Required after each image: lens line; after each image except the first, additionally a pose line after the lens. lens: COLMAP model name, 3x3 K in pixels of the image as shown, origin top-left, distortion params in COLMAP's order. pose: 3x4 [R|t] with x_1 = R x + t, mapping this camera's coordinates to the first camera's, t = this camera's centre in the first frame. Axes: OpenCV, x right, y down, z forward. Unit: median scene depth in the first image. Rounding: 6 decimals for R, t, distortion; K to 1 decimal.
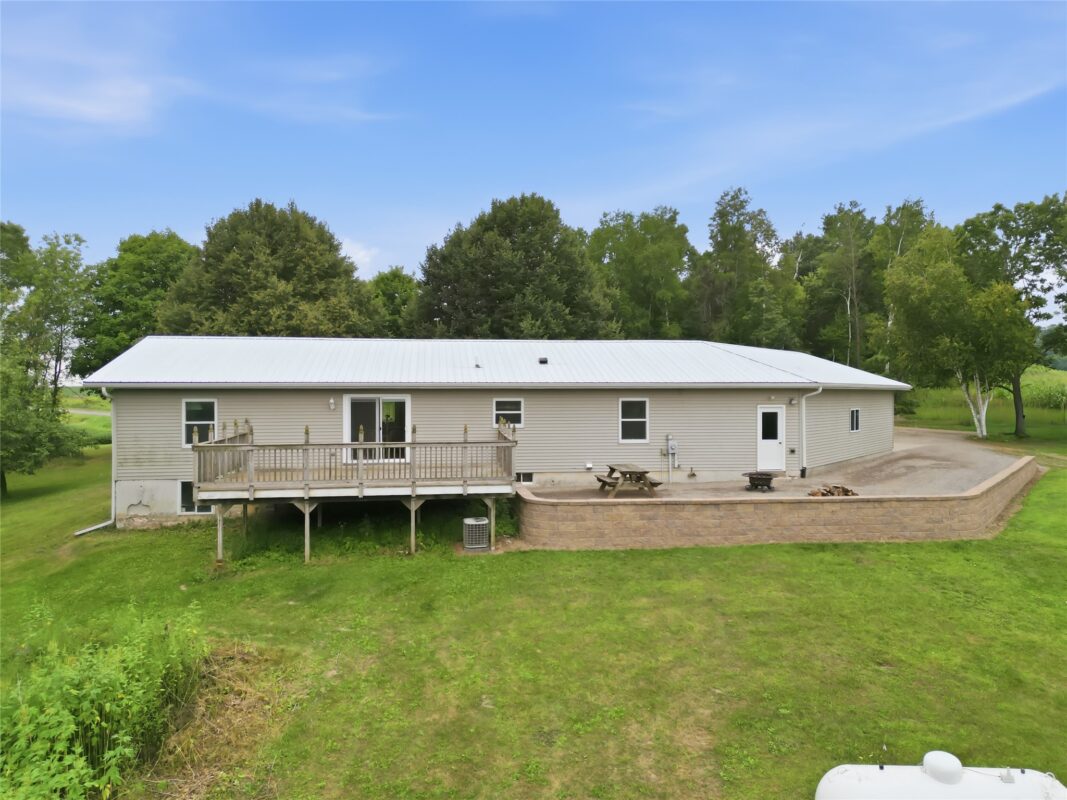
lens RADIAL K [[770.4, 0, 519.5], [0, 770.4, 395.0], [0, 0, 1]] dist [0.097243, -0.114516]
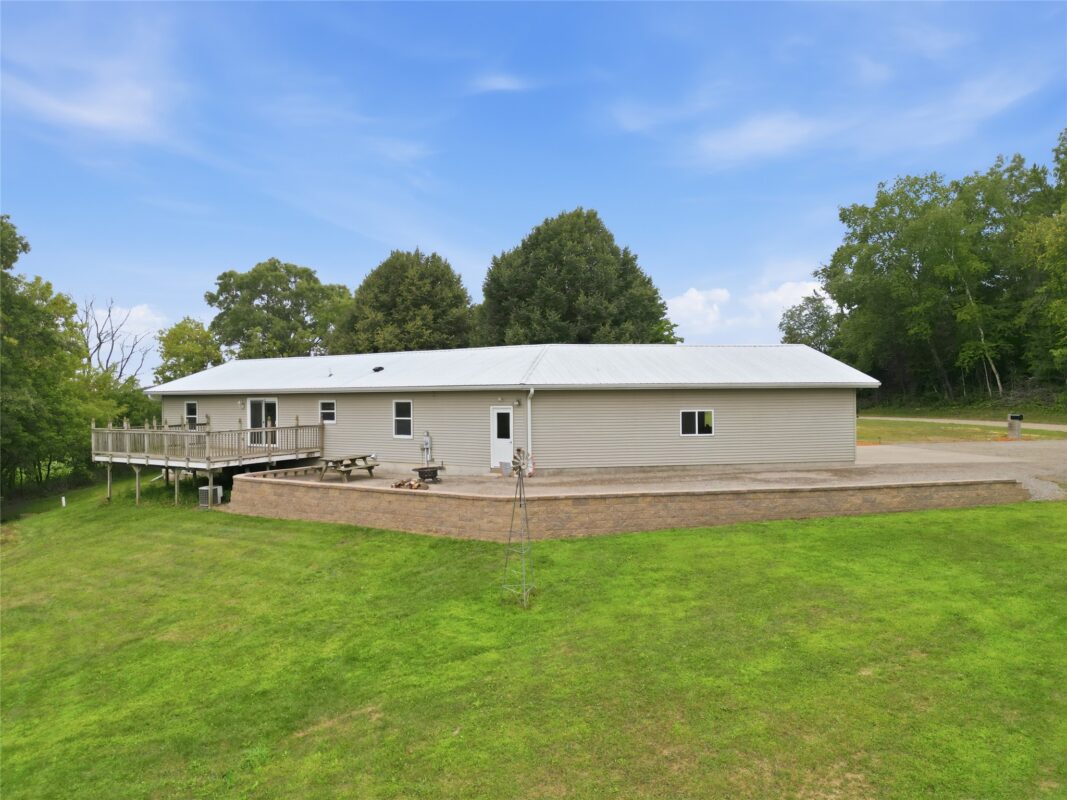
lens RADIAL K [[770.4, 0, 519.5], [0, 770.4, 395.0], [0, 0, 1]] dist [0.097243, -0.114516]
pose [[0.753778, -0.006910, -0.657093, 1.120123], [0.009458, 0.999955, 0.000334, -0.002126], [0.657061, -0.006467, 0.753809, 0.251882]]
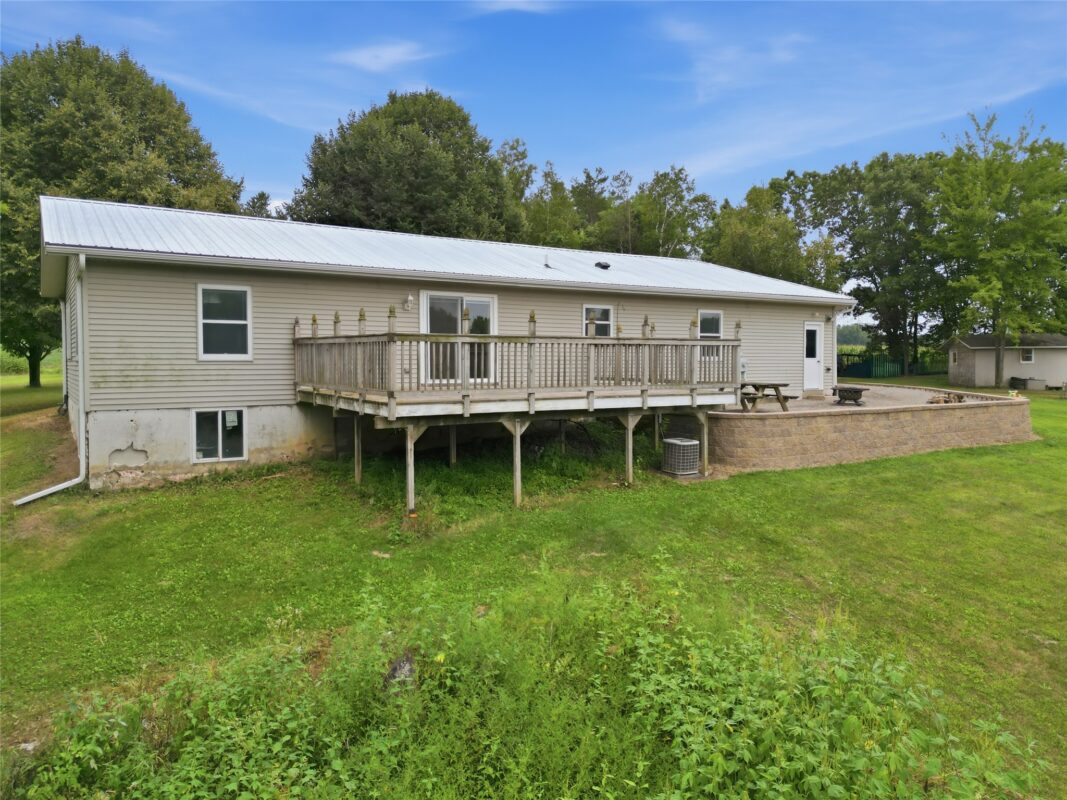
lens RADIAL K [[770.4, 0, 519.5], [0, 770.4, 395.0], [0, 0, 1]] dist [0.097243, -0.114516]
pose [[0.903475, -0.017275, 0.428293, -0.467450], [0.000922, 0.999264, 0.038359, 0.071816], [-0.428640, -0.034261, 0.902825, 0.299421]]
